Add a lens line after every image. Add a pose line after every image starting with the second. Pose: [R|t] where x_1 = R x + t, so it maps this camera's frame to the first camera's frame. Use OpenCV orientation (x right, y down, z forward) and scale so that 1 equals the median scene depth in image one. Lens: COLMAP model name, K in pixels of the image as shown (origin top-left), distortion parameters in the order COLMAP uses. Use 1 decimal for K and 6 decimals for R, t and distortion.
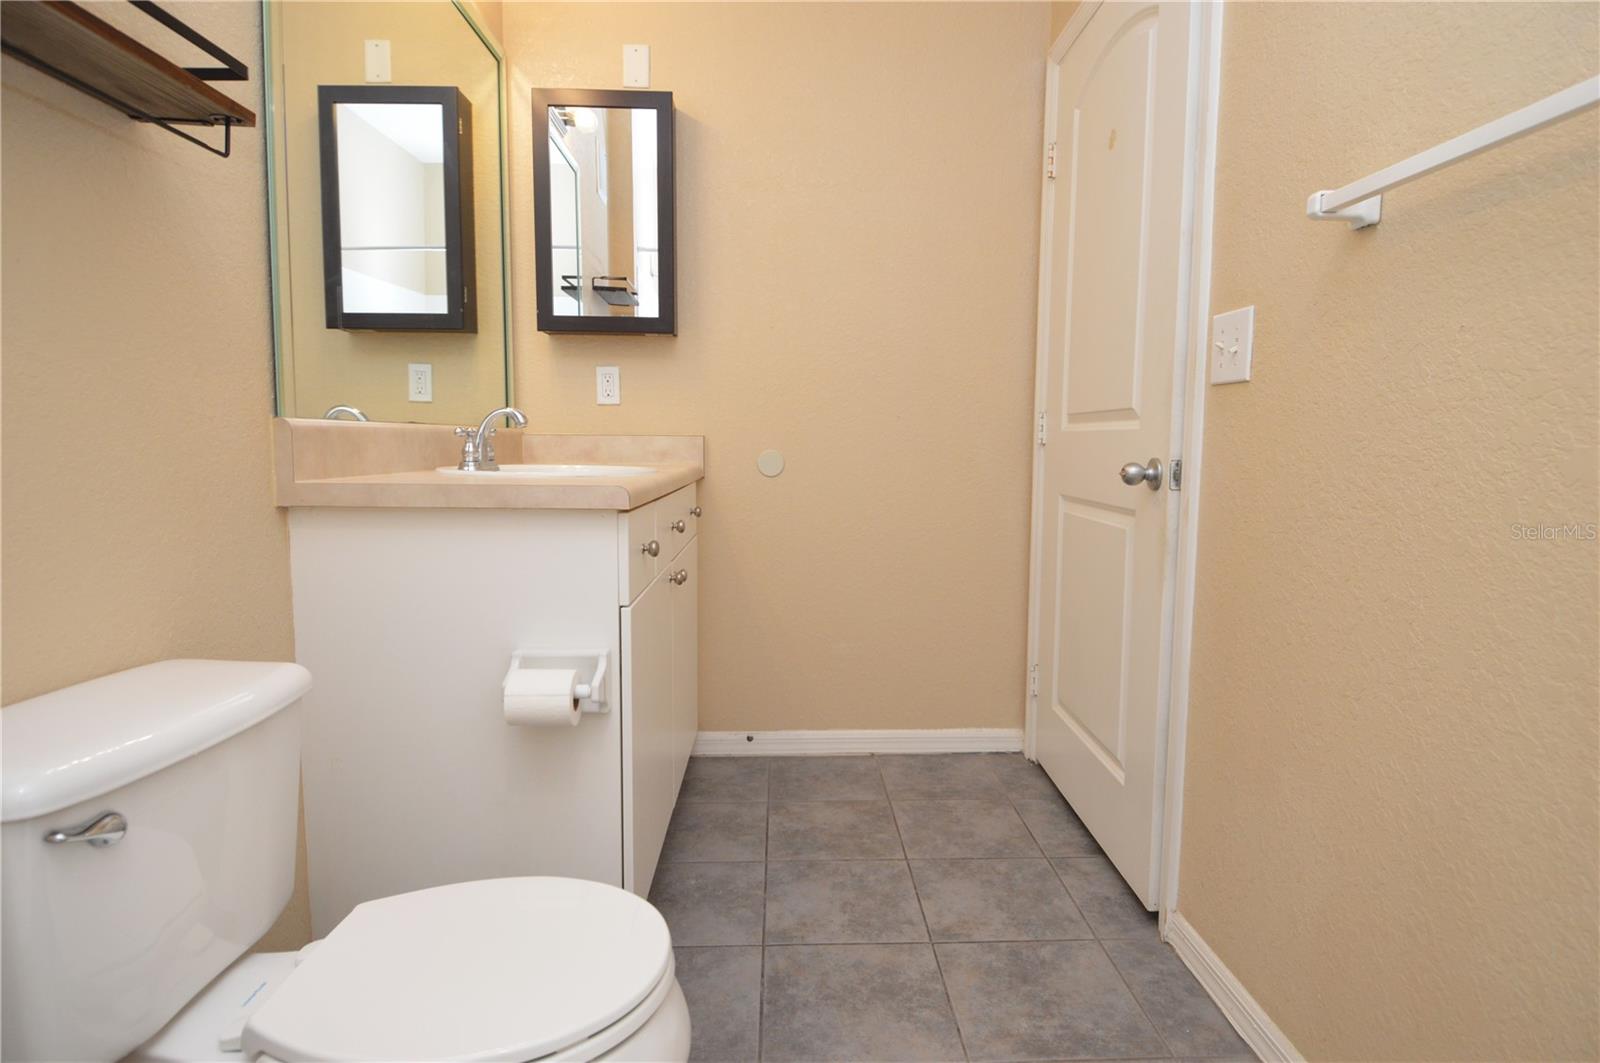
lens RADIAL K [[854.2, 0, 803.5], [0, 854.2, 521.4], [0, 0, 1]] dist [0.022640, -0.029288]
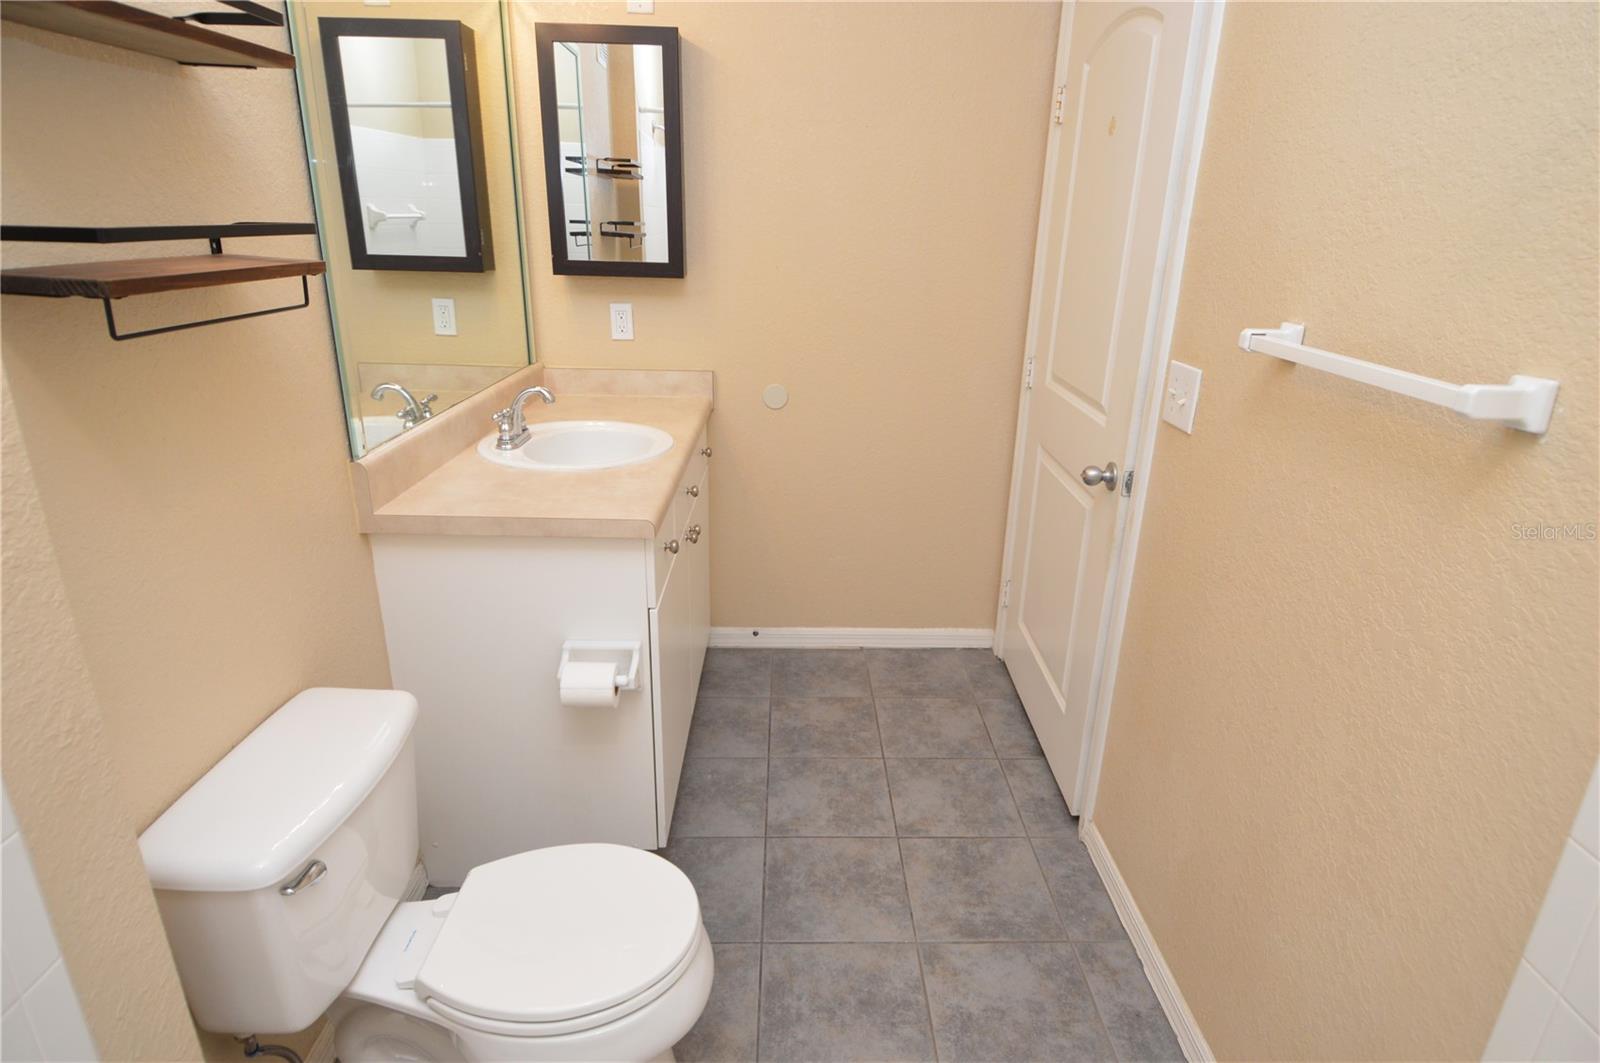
lens RADIAL K [[854.2, 0, 802.3], [0, 854.2, 521.5], [0, 0, 1]] dist [0.022640, -0.029288]
pose [[0.999832, 0.016957, -0.006919, 0.008559], [-0.014791, 0.970408, 0.241016, -0.266057], [0.010801, -0.240874, 0.970496, -0.122076]]
